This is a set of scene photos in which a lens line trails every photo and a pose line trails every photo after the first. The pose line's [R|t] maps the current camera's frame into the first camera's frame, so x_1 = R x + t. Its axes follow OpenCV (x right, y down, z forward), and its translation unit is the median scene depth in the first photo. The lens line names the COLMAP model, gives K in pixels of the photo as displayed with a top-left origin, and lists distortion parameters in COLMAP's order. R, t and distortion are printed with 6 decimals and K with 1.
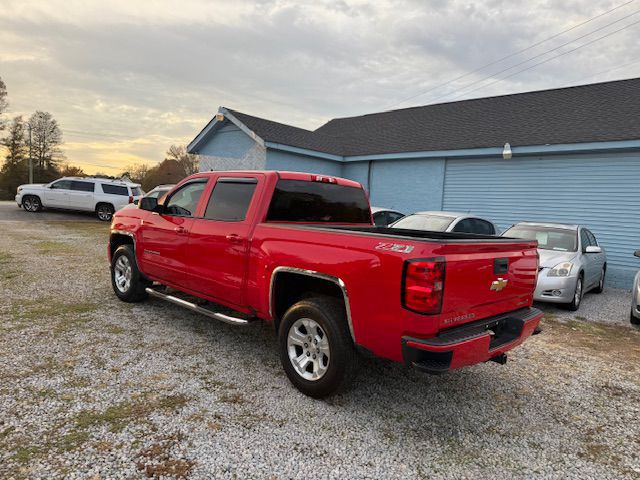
lens RADIAL K [[447.8, 0, 320.0], [0, 447.8, 240.0], [0, 0, 1]] dist [0.038769, -0.044605]
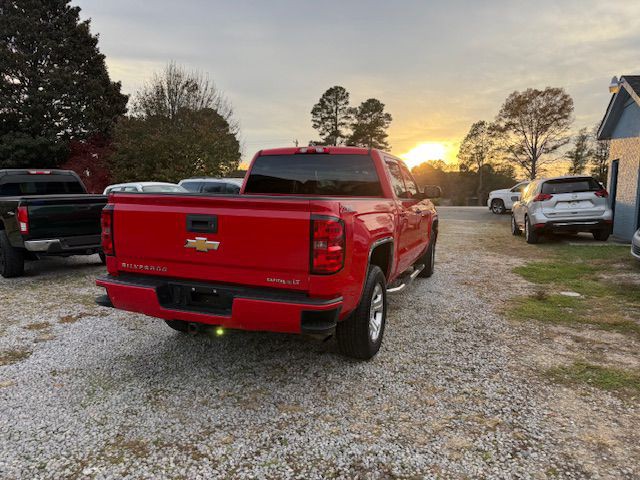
lens RADIAL K [[444.1, 0, 323.8], [0, 444.1, 244.1], [0, 0, 1]] dist [0.083860, -0.110744]
pose [[0.414564, 0.050756, -0.908603, 0.638048], [-0.062002, 0.997699, 0.027444, 0.029248], [0.907905, 0.044958, 0.416757, 0.421430]]
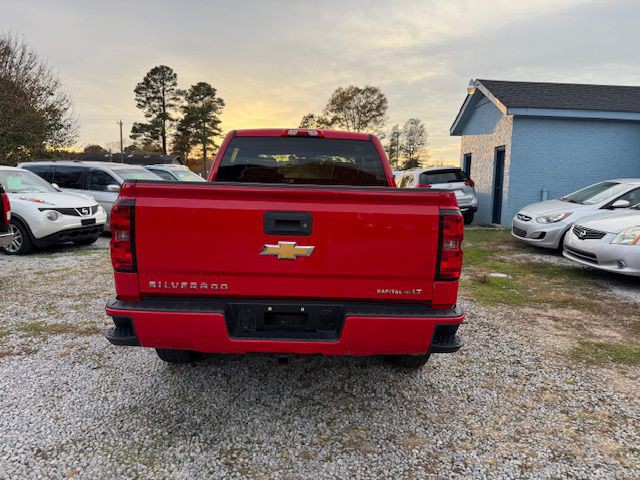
lens RADIAL K [[447.8, 0, 320.0], [0, 447.8, 240.0], [0, 0, 1]] dist [0.038769, -0.044605]
pose [[0.711288, 0.042453, -0.701618, 0.444212], [-0.033345, 0.999089, 0.026648, 0.031526], [0.702109, 0.004441, 0.712055, 0.276778]]
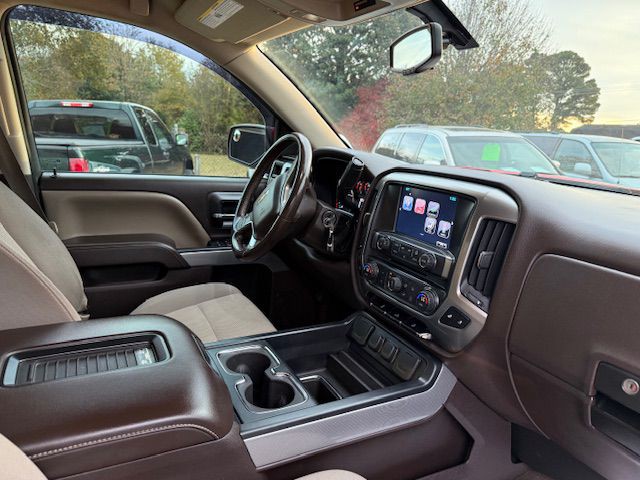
lens RADIAL K [[451.2, 0, 324.3], [0, 451.2, 237.6], [0, 0, 1]] dist [0.006828, -0.006821]
pose [[-0.289102, 0.139079, -0.947142, -0.039381], [-0.151347, 0.970307, 0.188678, -0.062035], [0.945259, 0.197894, -0.259468, 0.883904]]
